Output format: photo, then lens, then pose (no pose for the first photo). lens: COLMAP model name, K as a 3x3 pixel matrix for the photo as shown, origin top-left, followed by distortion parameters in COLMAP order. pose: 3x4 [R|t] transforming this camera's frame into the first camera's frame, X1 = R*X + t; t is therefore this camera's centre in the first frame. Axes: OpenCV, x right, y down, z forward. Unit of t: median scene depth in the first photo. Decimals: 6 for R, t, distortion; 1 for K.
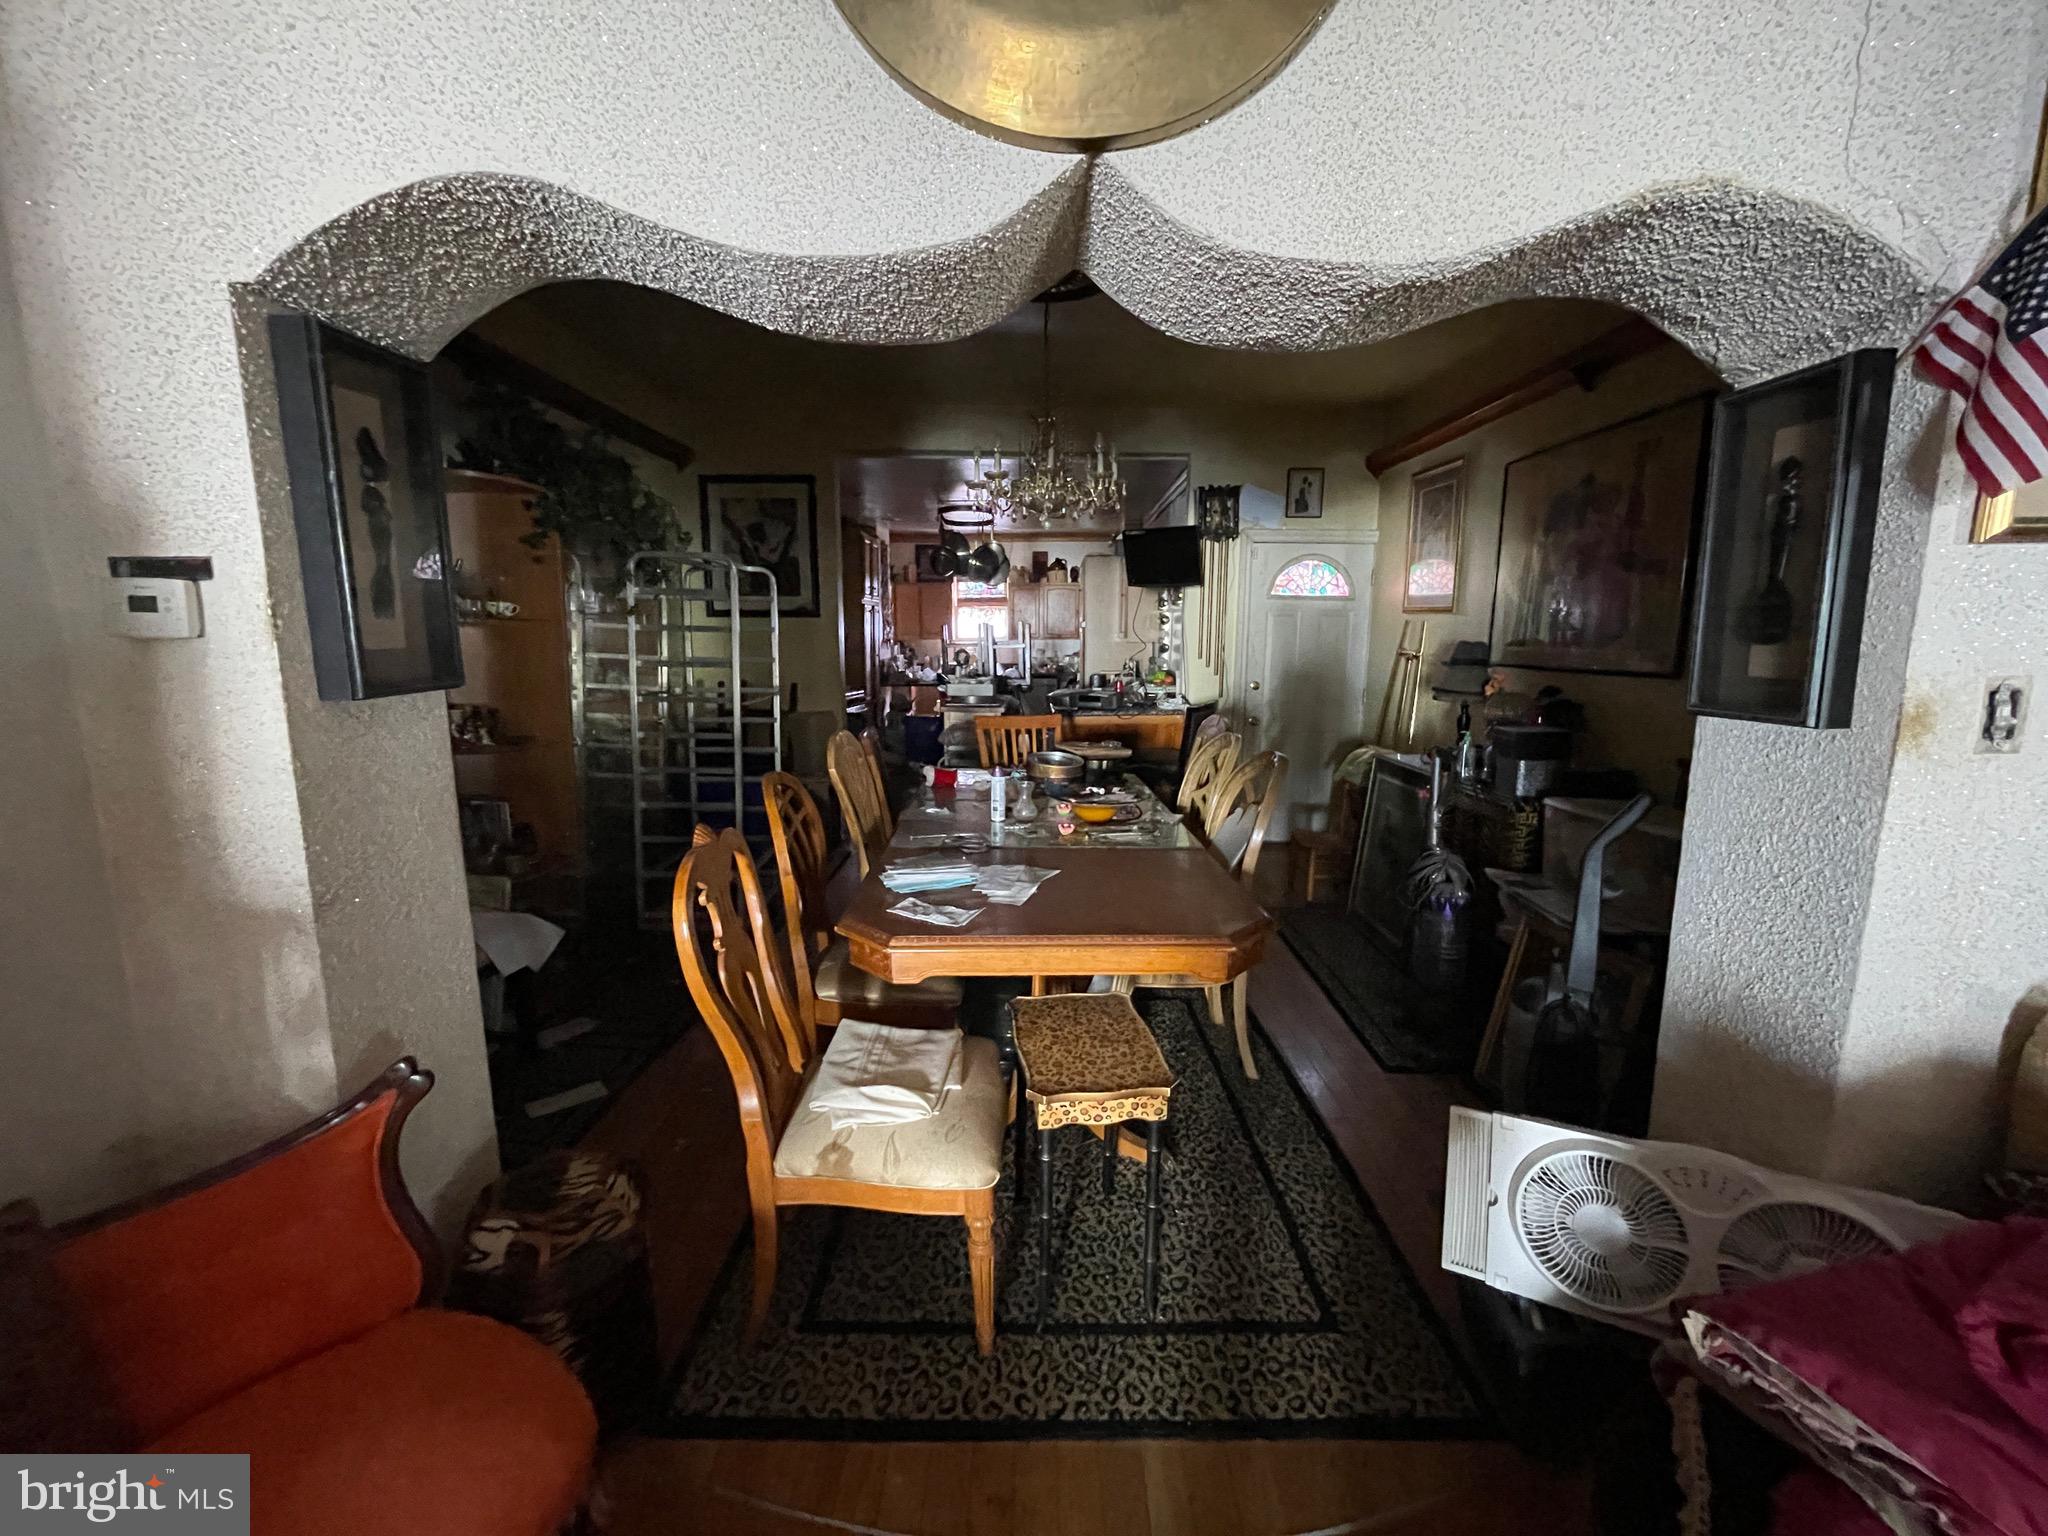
lens RADIAL K [[829.7, 0, 1033.1], [0, 829.7, 771.2], [0, 0, 1]] dist [-0.003066, -0.000795]
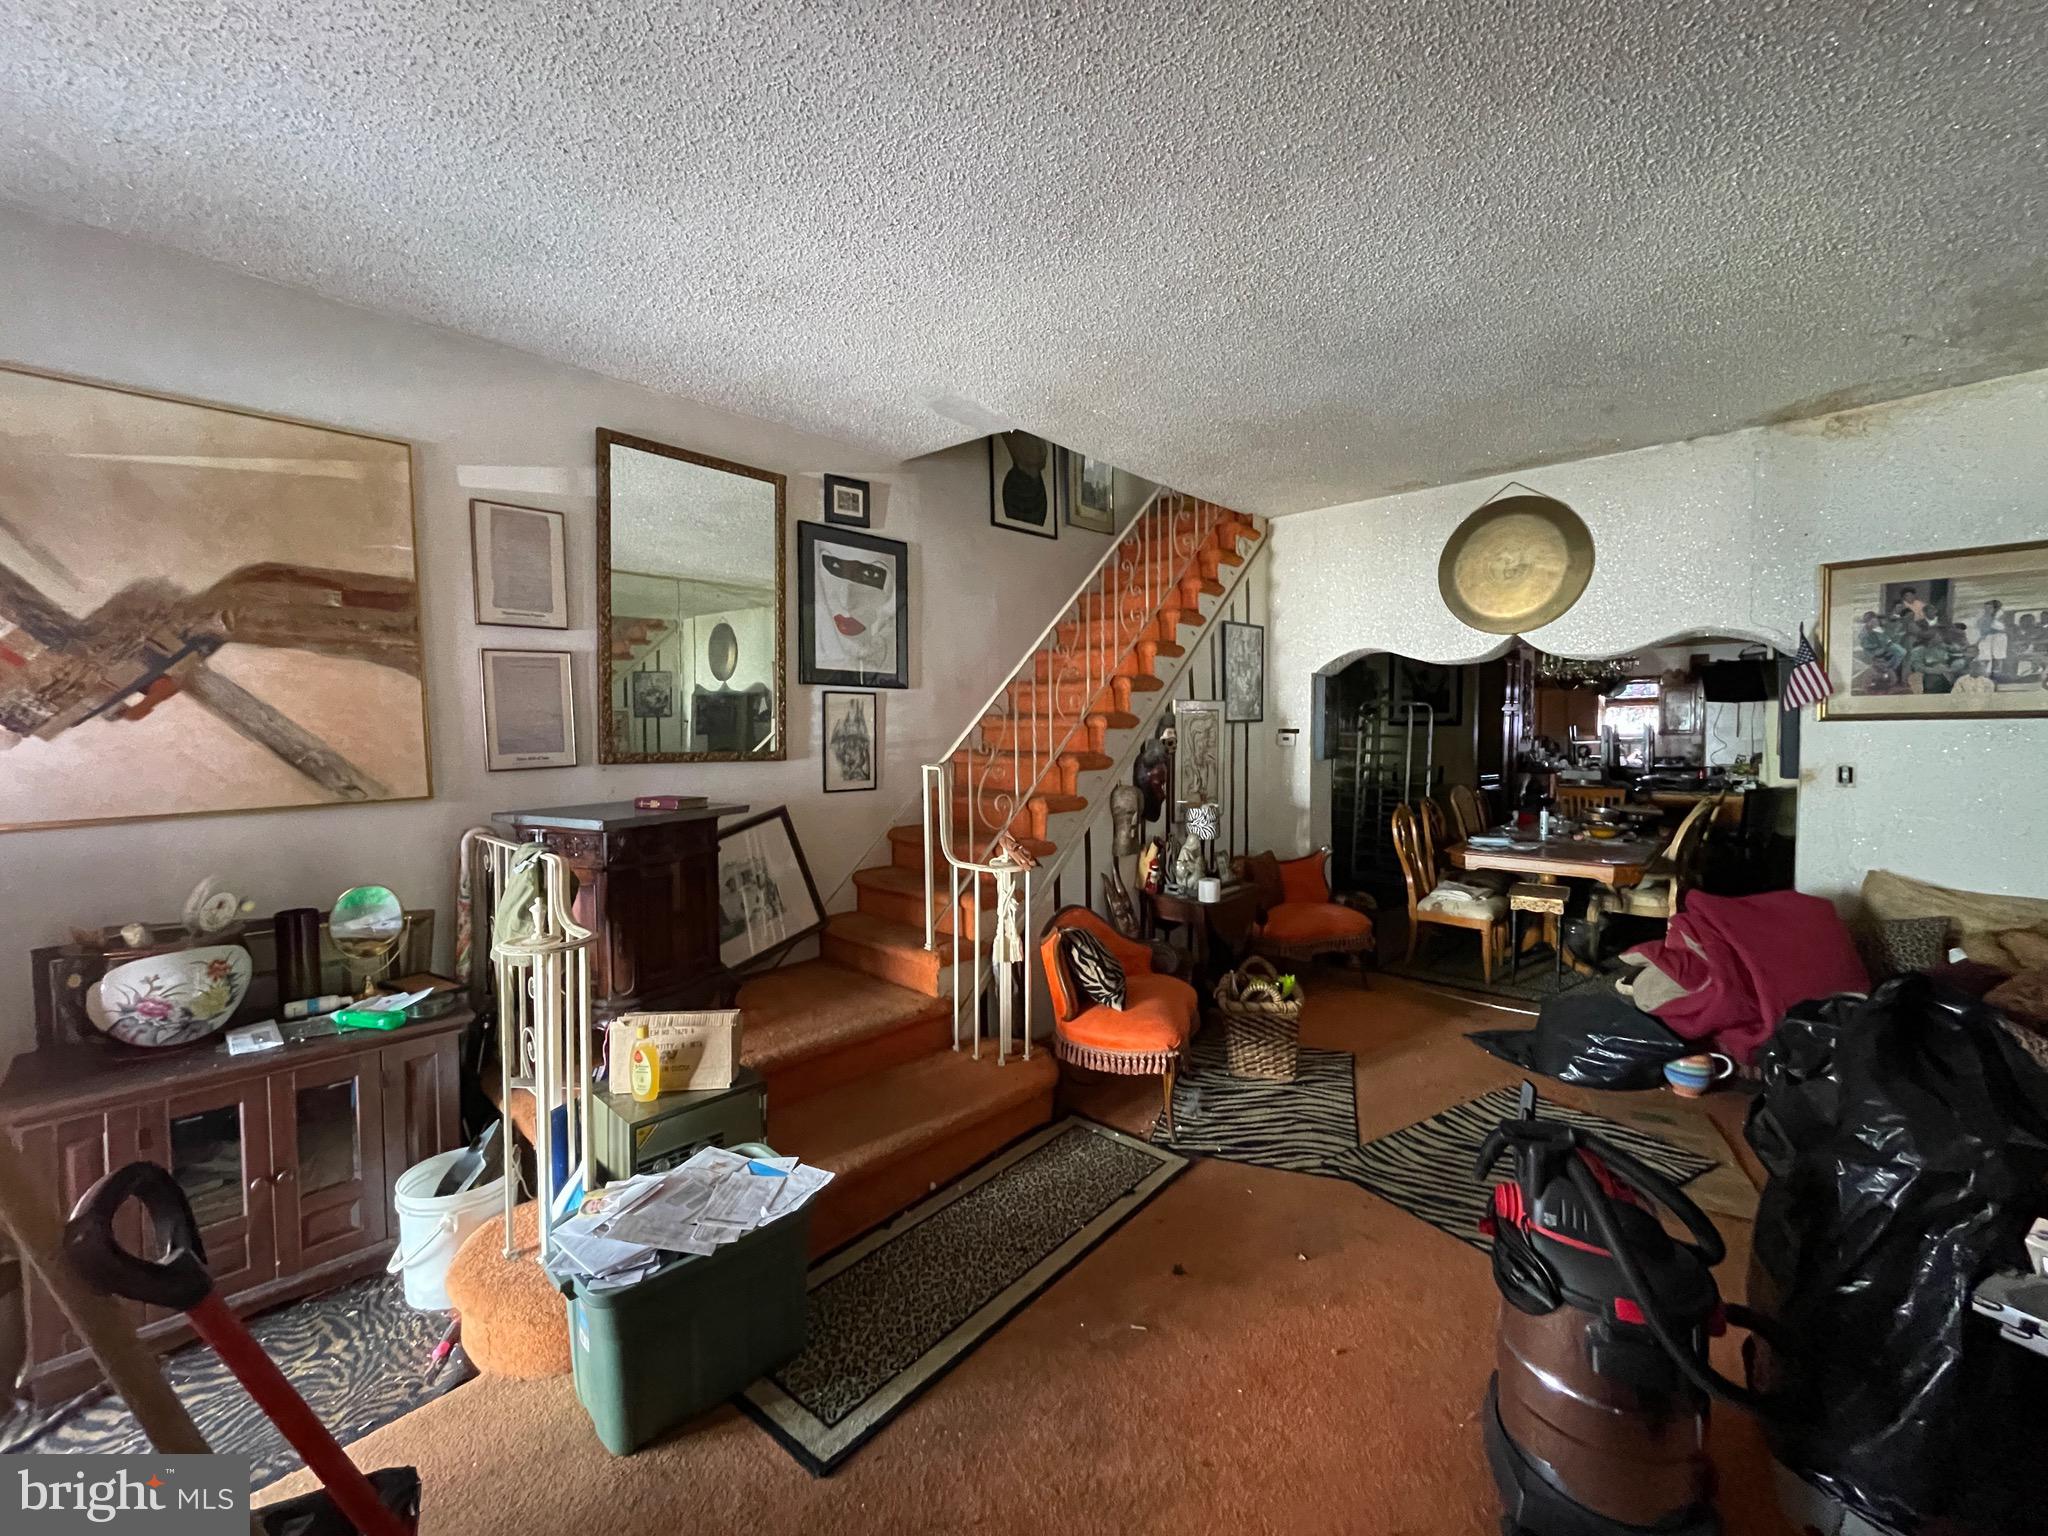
lens RADIAL K [[829.7, 0, 1023.1], [0, 829.7, 766.0], [0, 0, 1]] dist [-0.003066, -0.000795]
pose [[0.726956, 0.025048, -0.686227, 0.238819], [-0.102530, 0.992091, -0.072404, 0.099390], [0.678986, 0.122993, 0.723775, -0.757587]]
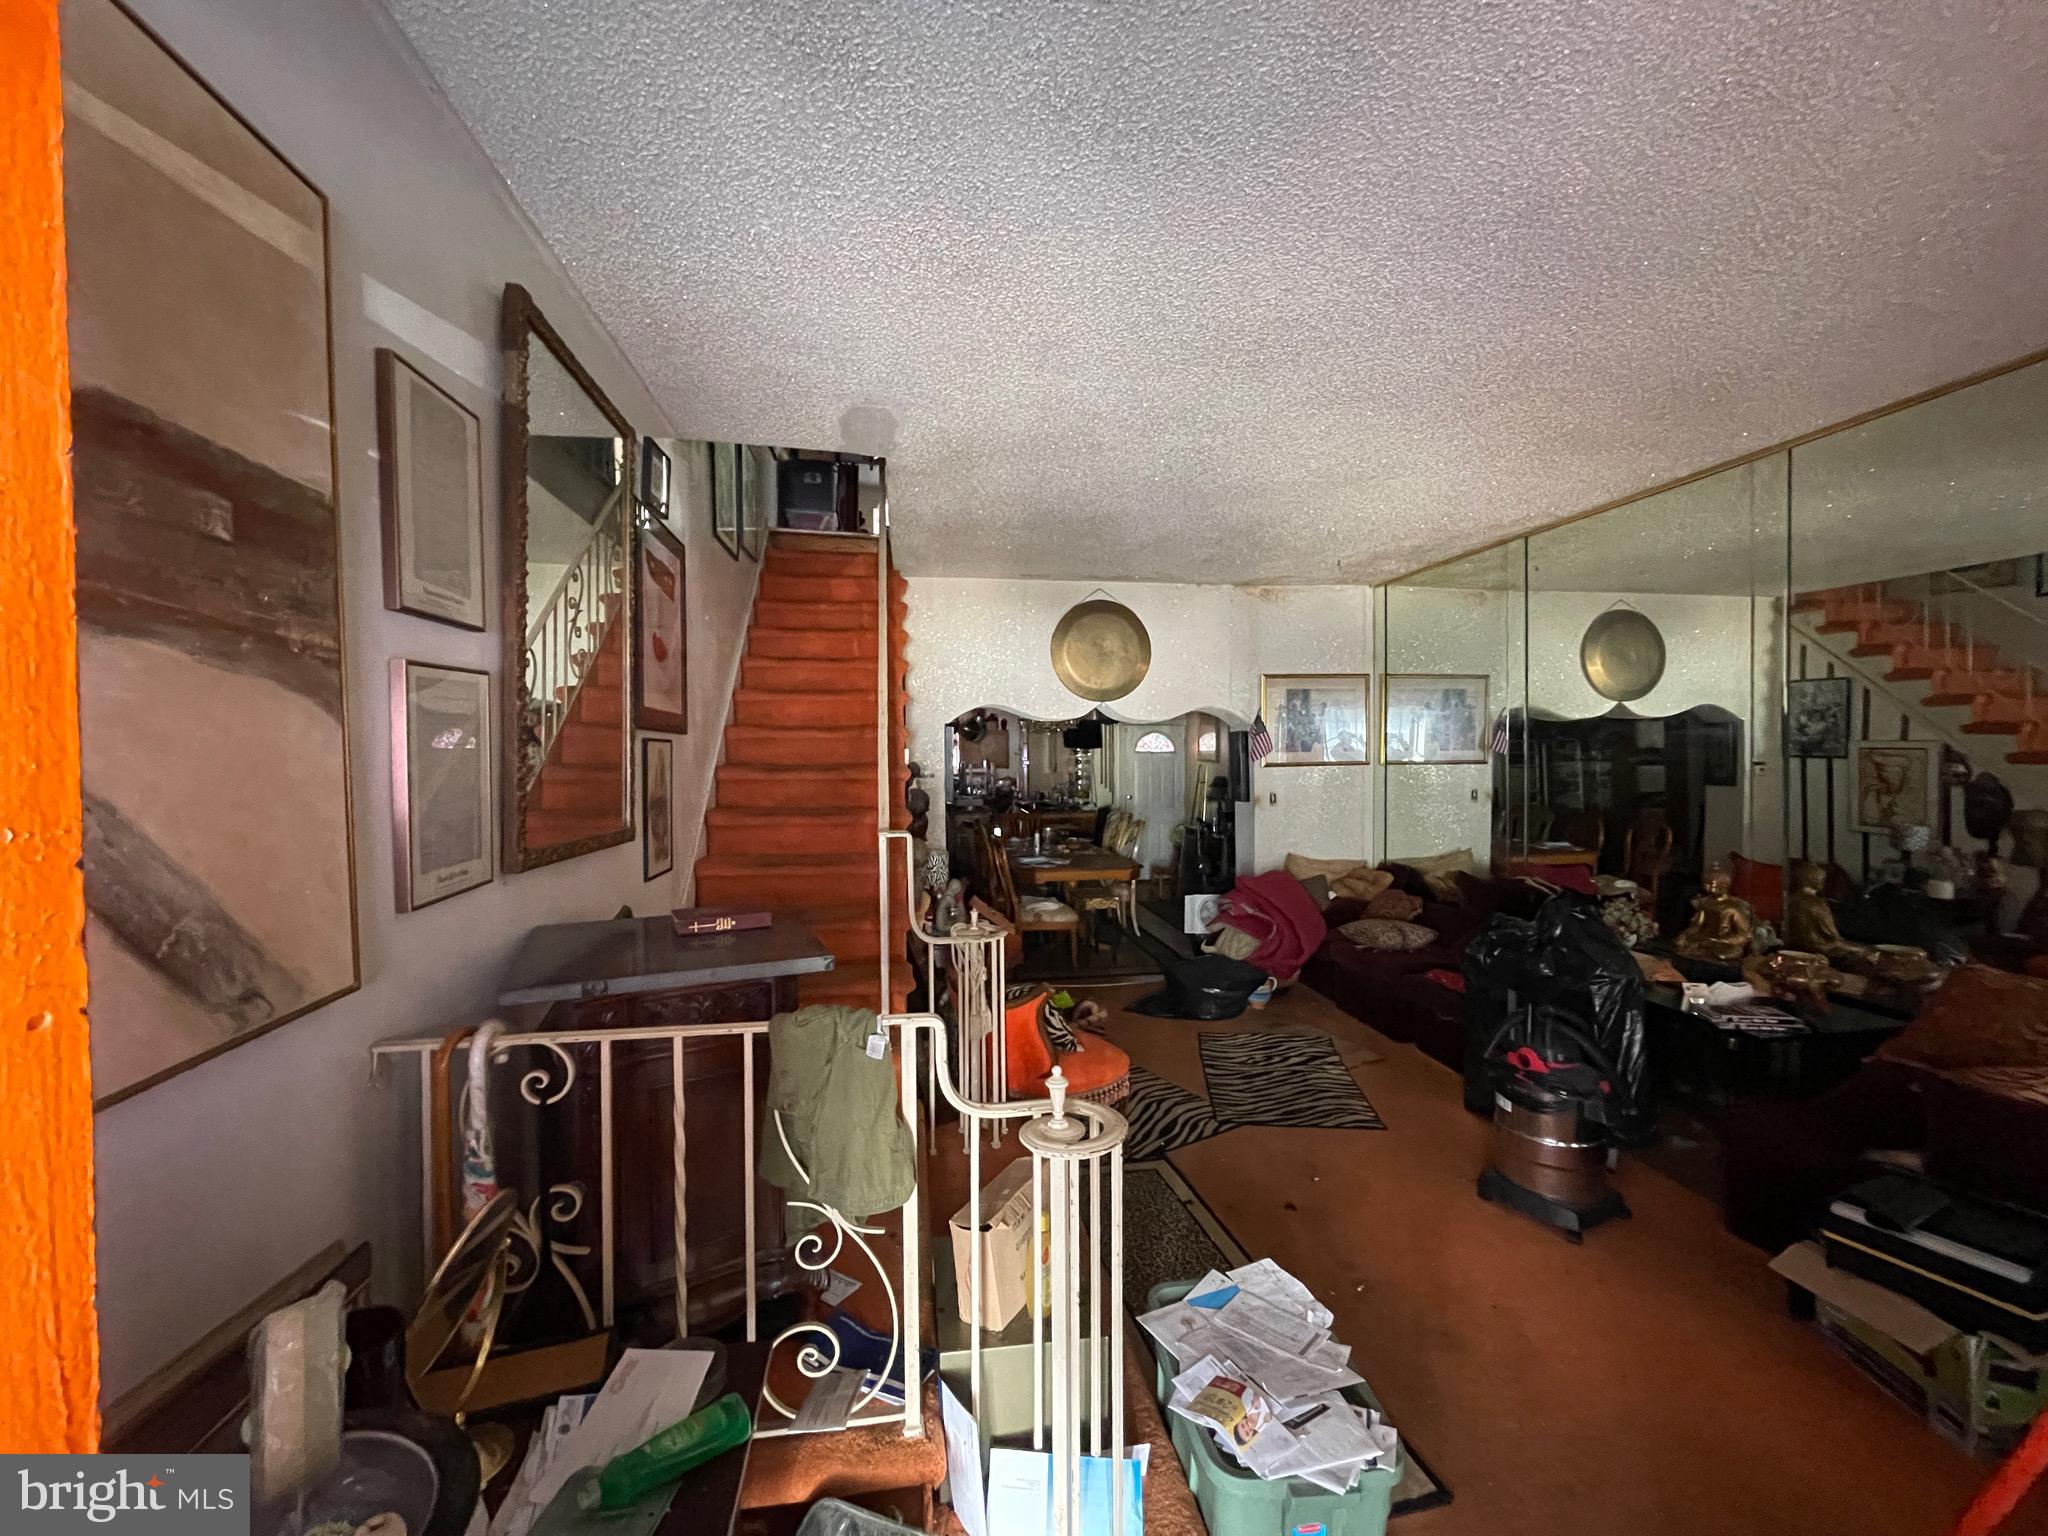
lens RADIAL K [[829.7, 0, 1028.7], [0, 829.7, 767.8], [0, 0, 1]] dist [-0.003066, -0.000795]
pose [[0.988926, -0.012389, 0.147894, -0.260675], [0.033500, 0.989426, -0.141118, 0.097715], [-0.144582, 0.144510, 0.978883, -0.903521]]
